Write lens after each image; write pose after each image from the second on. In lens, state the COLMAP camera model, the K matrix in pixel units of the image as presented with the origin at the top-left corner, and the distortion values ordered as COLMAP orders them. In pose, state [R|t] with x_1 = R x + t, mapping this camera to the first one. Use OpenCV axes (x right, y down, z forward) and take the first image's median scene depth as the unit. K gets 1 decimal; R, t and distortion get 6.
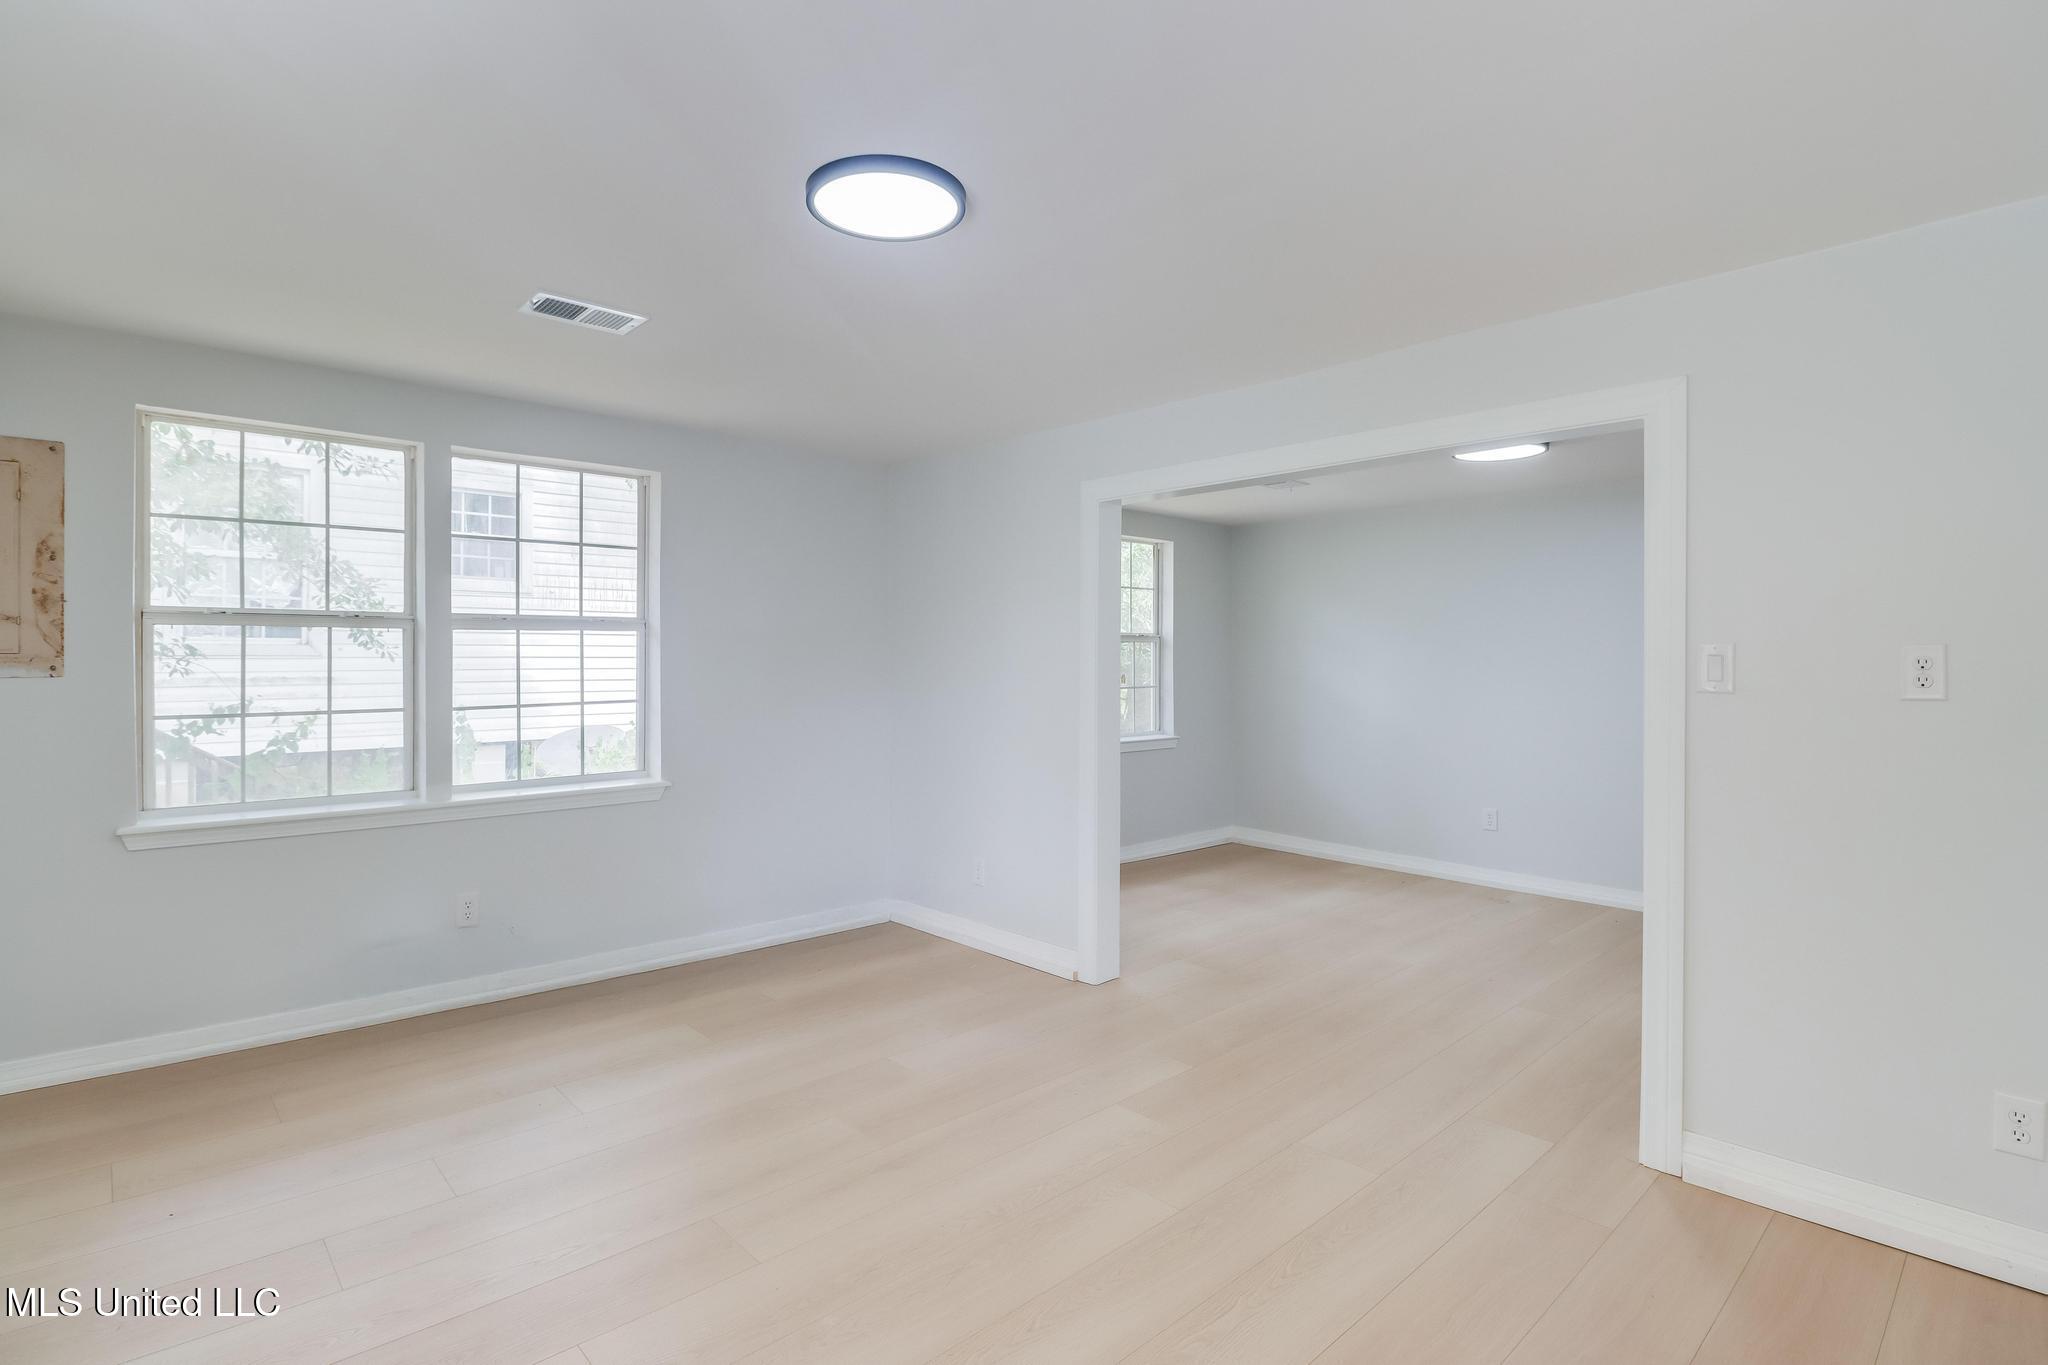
lens RADIAL K [[1026.0, 0, 1020.2], [0, 1026.0, 640.0], [0, 0, 1]] dist [-0.066681, -0.000459]
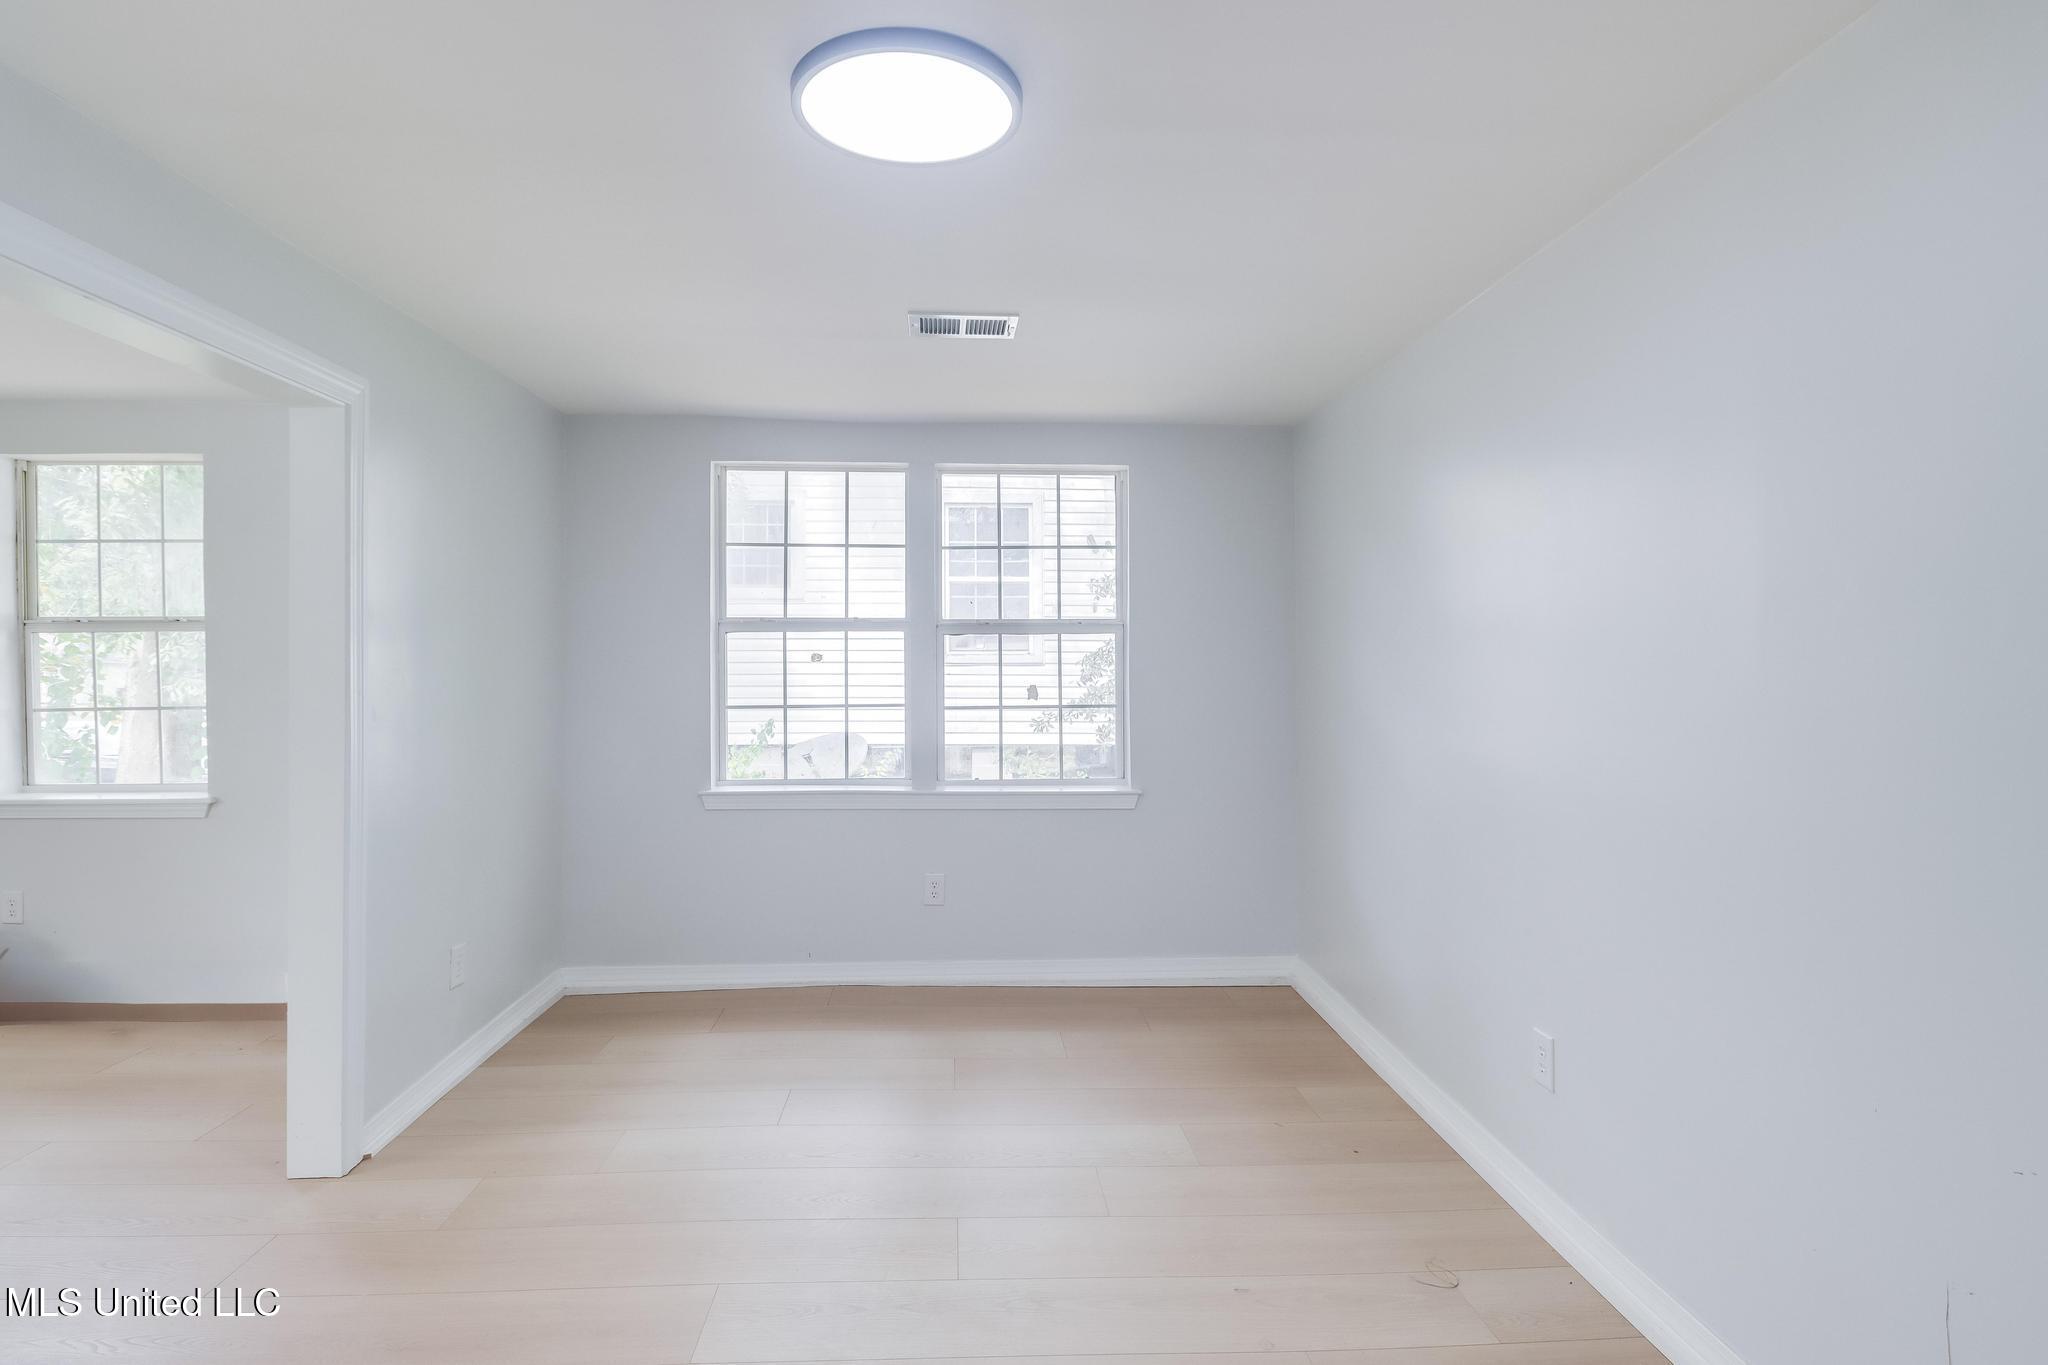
lens RADIAL K [[1026.0, 0, 1020.2], [0, 1026.0, 640.0], [0, 0, 1]] dist [-0.066681, -0.000459]
pose [[0.746096, -0.006928, -0.665802, 0.281271], [0.003641, 0.999973, -0.006325, 0.002474], [0.665828, 0.002294, 0.746101, 0.308175]]
